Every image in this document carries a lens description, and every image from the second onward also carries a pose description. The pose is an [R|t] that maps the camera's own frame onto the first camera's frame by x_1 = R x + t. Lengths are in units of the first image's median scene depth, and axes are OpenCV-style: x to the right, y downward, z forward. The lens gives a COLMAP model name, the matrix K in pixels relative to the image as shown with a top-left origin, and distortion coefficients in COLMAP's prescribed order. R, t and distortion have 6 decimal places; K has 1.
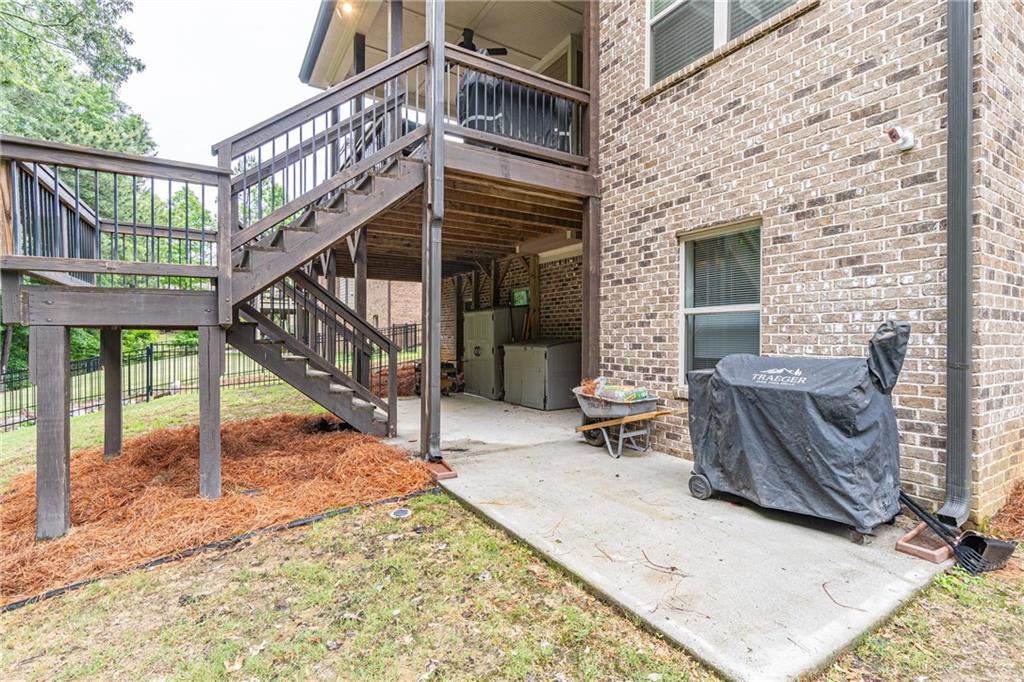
lens RADIAL K [[475.8, 0, 512.0], [0, 475.8, 337.1], [0, 0, 1]] dist [-0.004574, -0.000252]
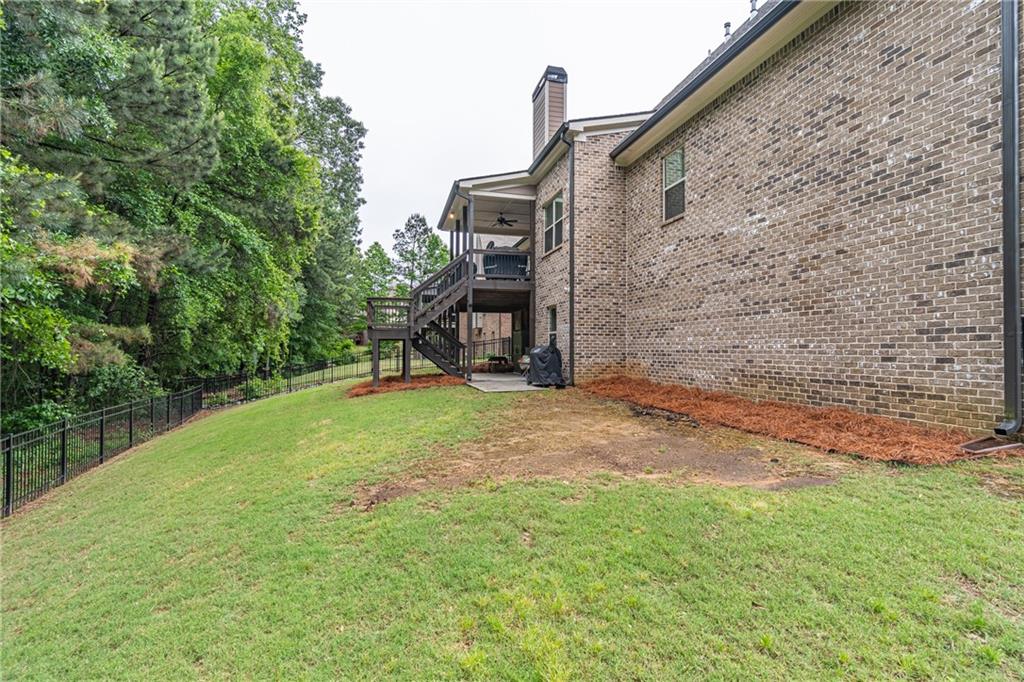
lens RADIAL K [[475.8, 0, 512.0], [0, 475.8, 337.1], [0, 0, 1]] dist [-0.004574, -0.000252]
pose [[0.953578, -0.013589, -0.300839, 0.891010], [0.008876, 0.999816, -0.017028, 0.014125], [0.301015, 0.013568, 0.953523, -1.631542]]
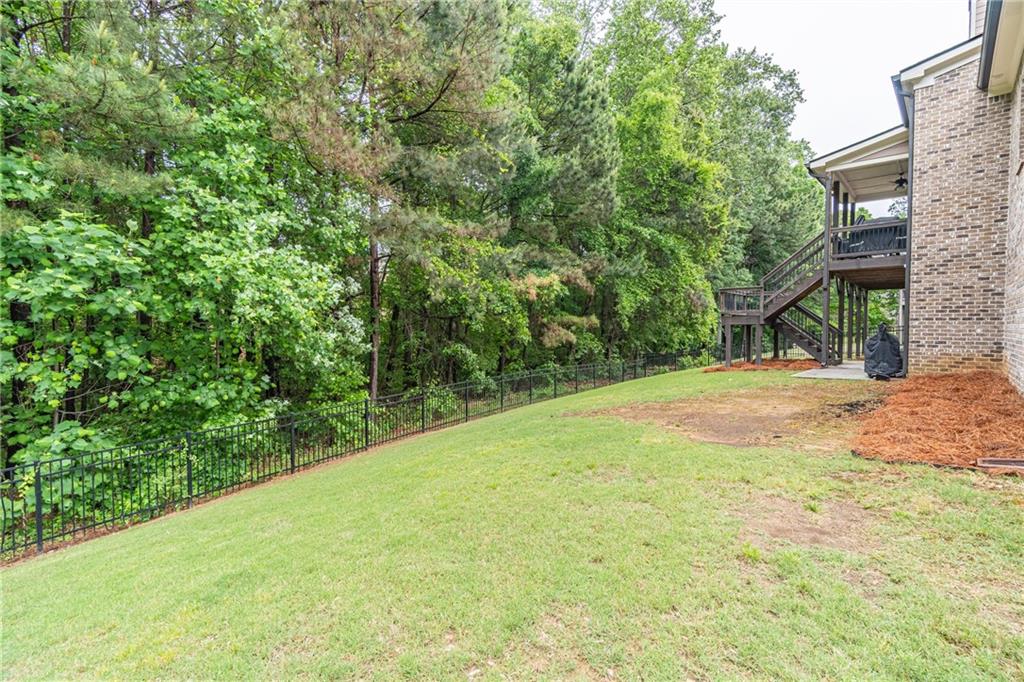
lens RADIAL K [[475.8, 0, 512.0], [0, 475.8, 337.1], [0, 0, 1]] dist [-0.004574, -0.000252]
pose [[0.264234, 0.015451, -0.964335, 1.903078], [0.014319, 0.999699, 0.019941, -0.022269], [0.964352, -0.019078, 0.263933, -1.484320]]
